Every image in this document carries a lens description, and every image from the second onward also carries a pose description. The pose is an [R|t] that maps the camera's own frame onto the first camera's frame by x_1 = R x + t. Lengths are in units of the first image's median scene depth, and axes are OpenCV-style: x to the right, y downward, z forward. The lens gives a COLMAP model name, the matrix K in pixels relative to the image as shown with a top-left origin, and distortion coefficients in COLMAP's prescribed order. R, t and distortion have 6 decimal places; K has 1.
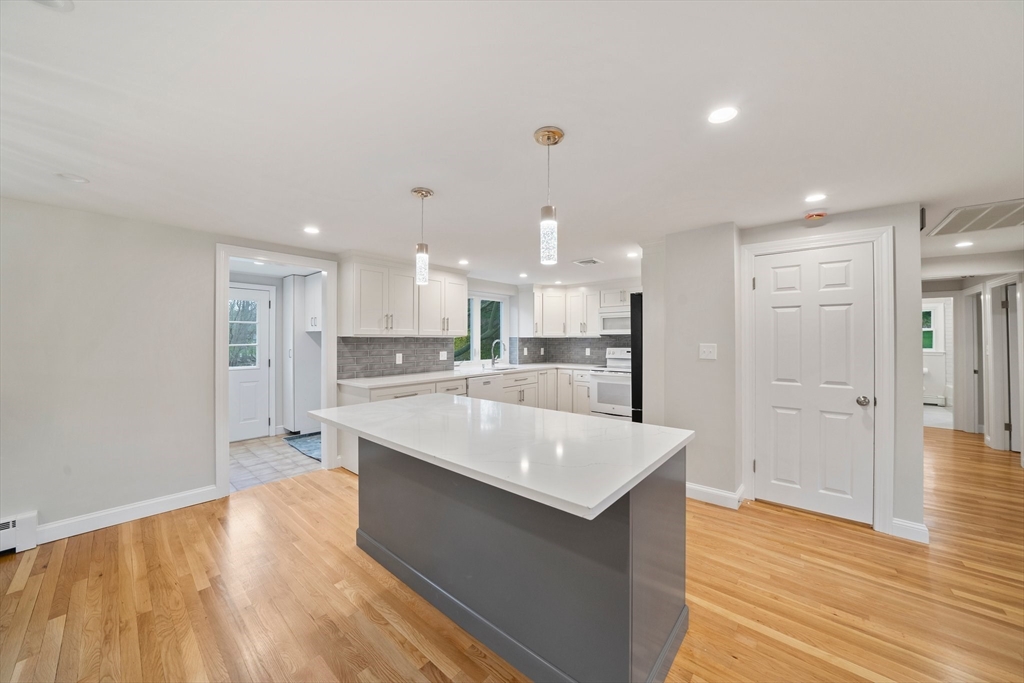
lens RADIAL K [[357.8, 0, 515.9], [0, 357.8, 336.1], [0, 0, 1]] dist [-0.024486, 0.002018]
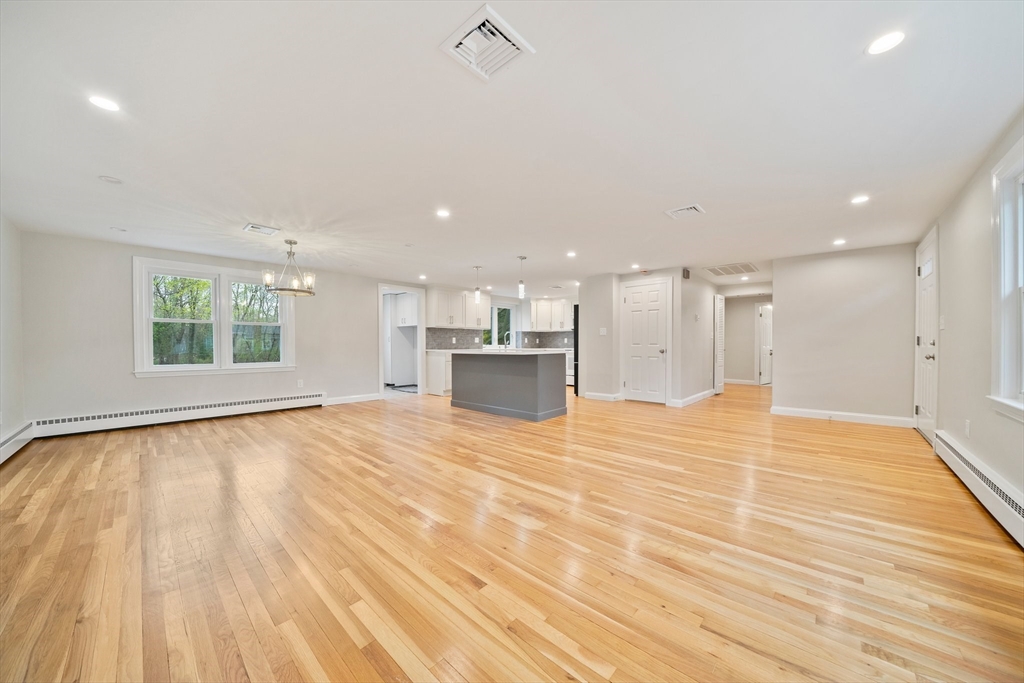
lens RADIAL K [[357.8, 0, 513.1], [0, 357.8, 351.8], [0, 0, 1]] dist [-0.024486, 0.002018]
pose [[0.998882, 0.000728, -0.047271, 0.054551], [0.000529, 0.999647, 0.026565, 0.063767], [0.047273, -0.026560, 0.998529, -0.717173]]
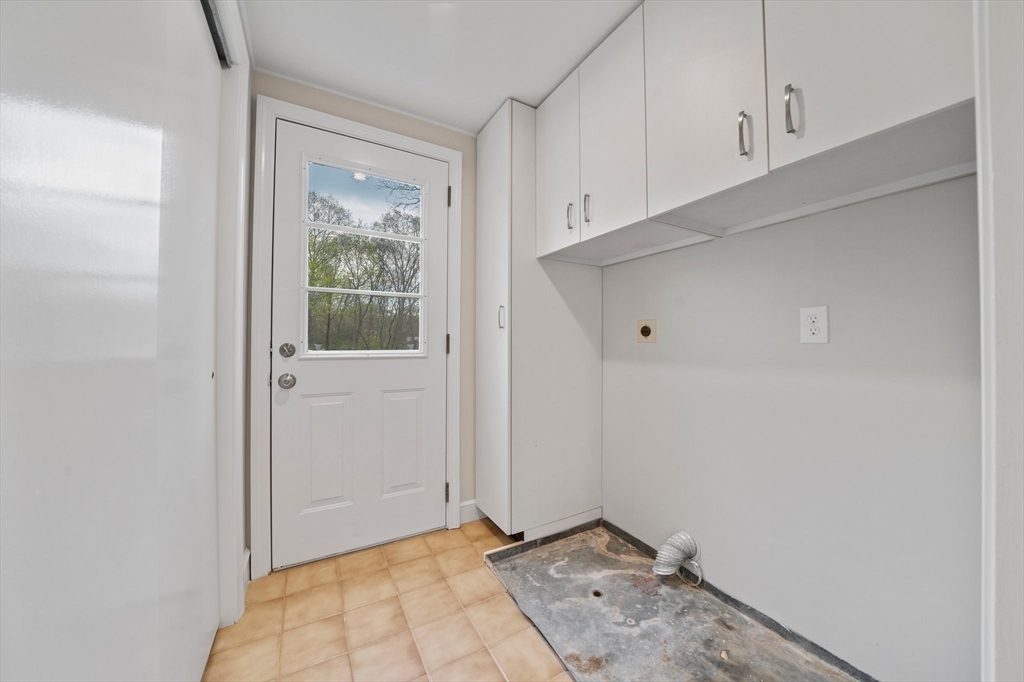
lens RADIAL K [[357.8, 0, 520.5], [0, 357.8, 341.7], [0, 0, 1]] dist [-0.024486, 0.002018]
pose [[0.946880, 0.001452, -0.321585, -0.495268], [-0.000802, 0.999997, 0.002153, 0.072373], [0.321588, -0.001781, 0.946878, 0.652909]]
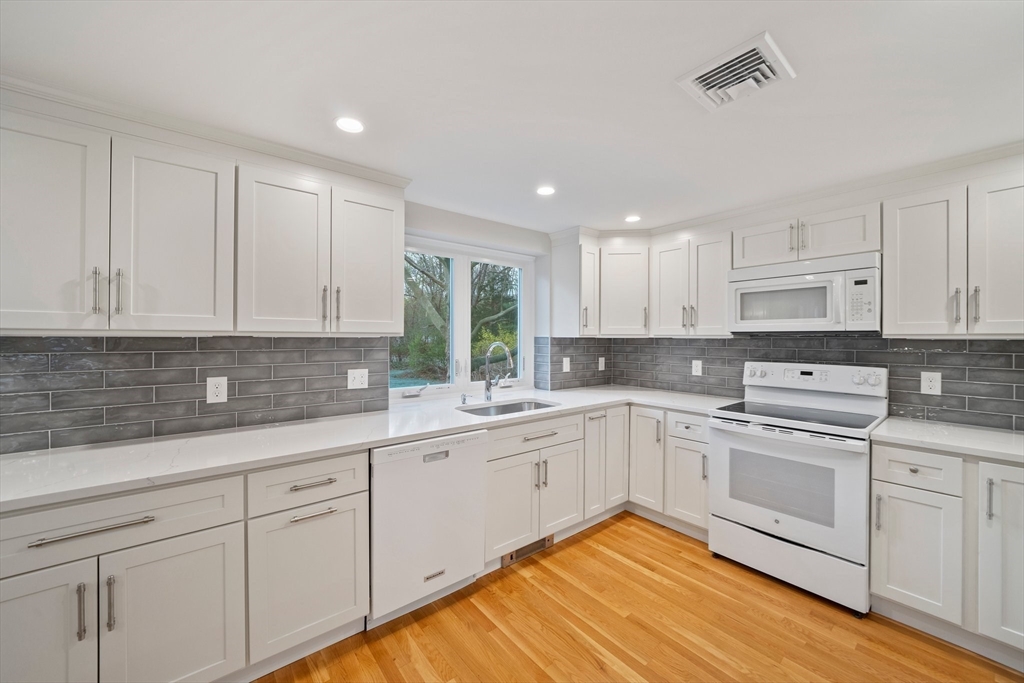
lens RADIAL K [[386.1, 0, 516.3], [0, 386.1, 336.6], [0, 0, 1]] dist [-0.007704, -0.000102]
pose [[0.982752, 0.004558, -0.184871, 0.072881], [-0.003510, 0.999976, 0.005994, -0.000380], [0.184894, -0.005242, 0.982744, 0.557580]]
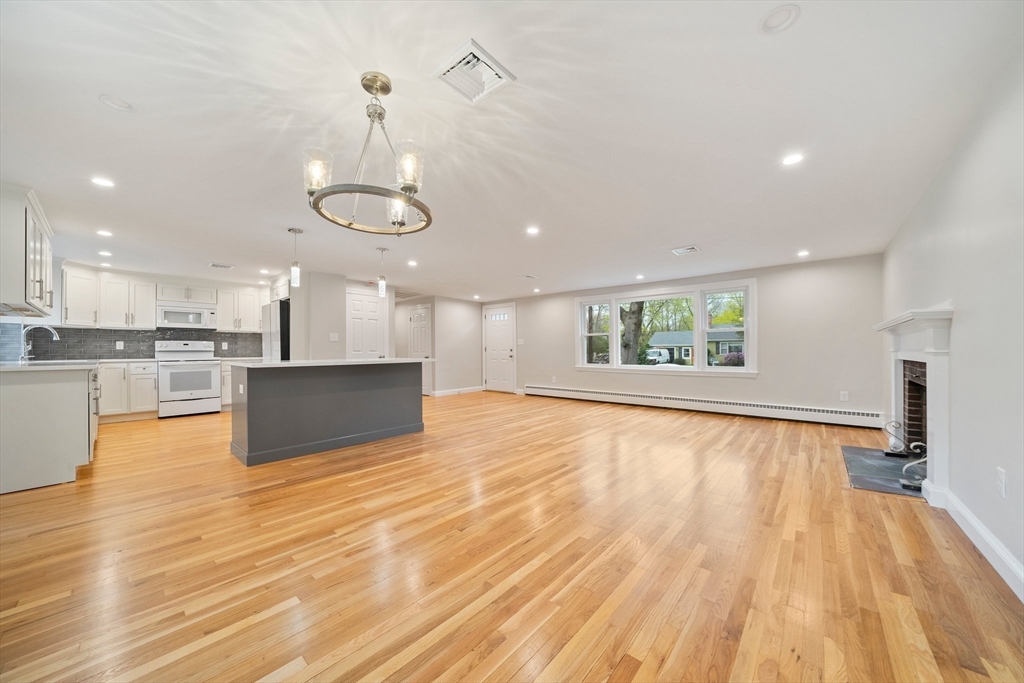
lens RADIAL K [[357.8, 0, 516.5], [0, 357.8, 349.4], [0, 0, 1]] dist [-0.024486, 0.002018]
pose [[0.004182, 0.004642, 0.999980, -0.844431], [-0.003108, 0.999984, -0.004629, 0.068649], [-0.999986, -0.003089, 0.004197, -0.016395]]
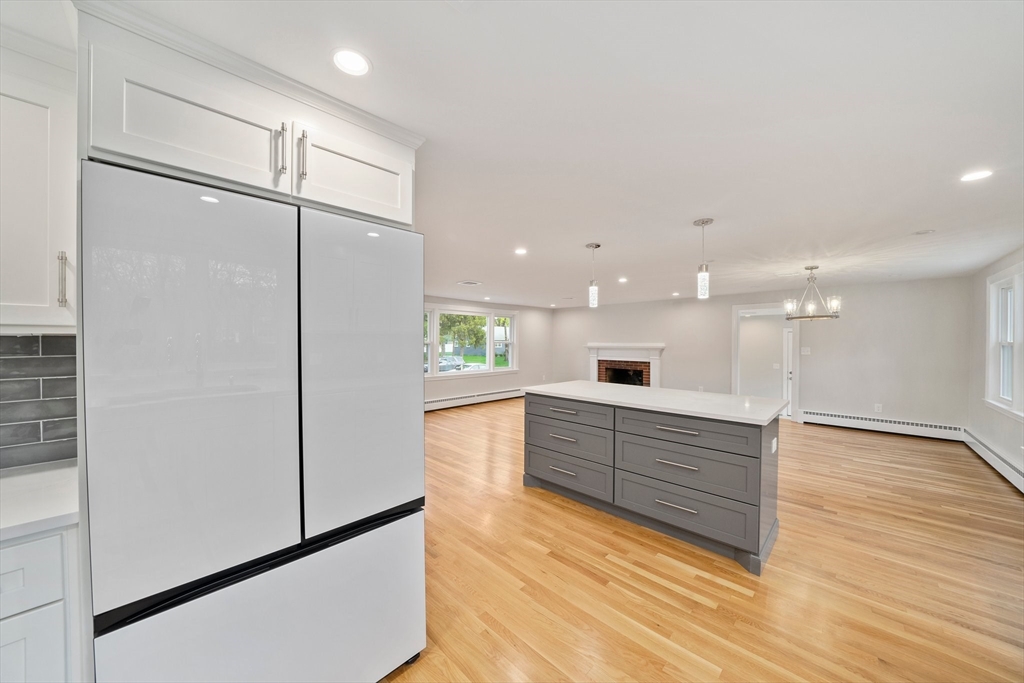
lens RADIAL K [[357.8, 0, 510.5], [0, 357.8, 340.8], [0, 0, 1]] dist [-0.024486, 0.002018]
pose [[-0.997462, 0.000255, 0.071197, 0.147571], [-0.000329, 0.999966, -0.008204, 0.004462], [-0.071197, -0.008206, -0.997429, 1.015415]]
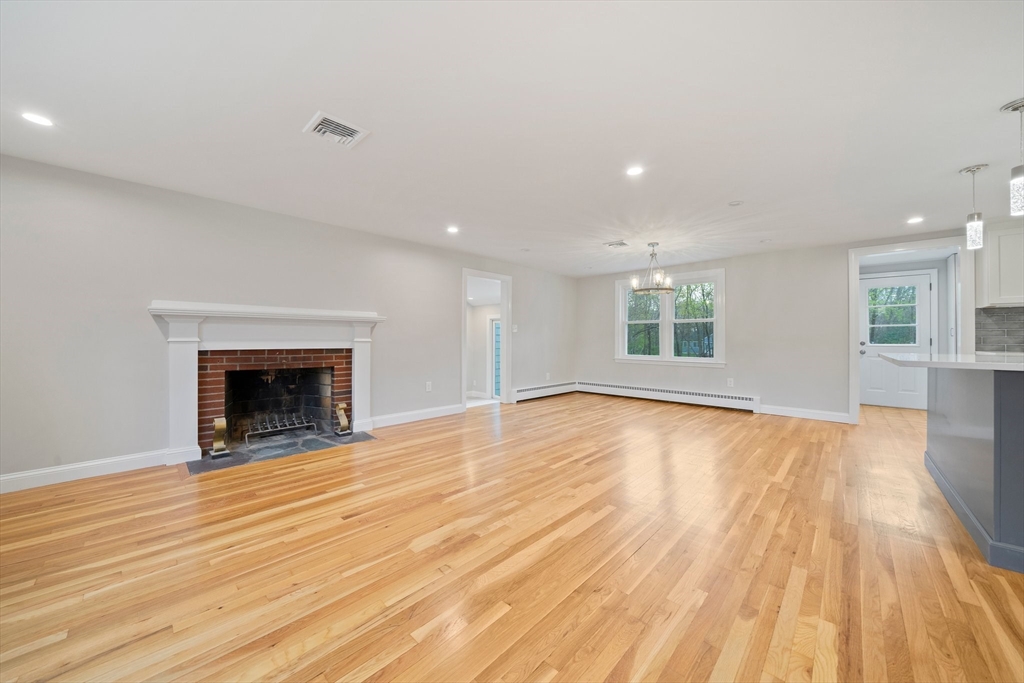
lens RADIAL K [[357.8, 0, 511.8], [0, 357.8, 338.1], [0, 0, 1]] dist [-0.024486, 0.002018]
pose [[-0.058422, -0.003161, -0.998287, 0.417388], [0.002428, 0.999992, -0.003309, 0.065395], [0.998289, -0.002617, -0.058414, -0.195464]]
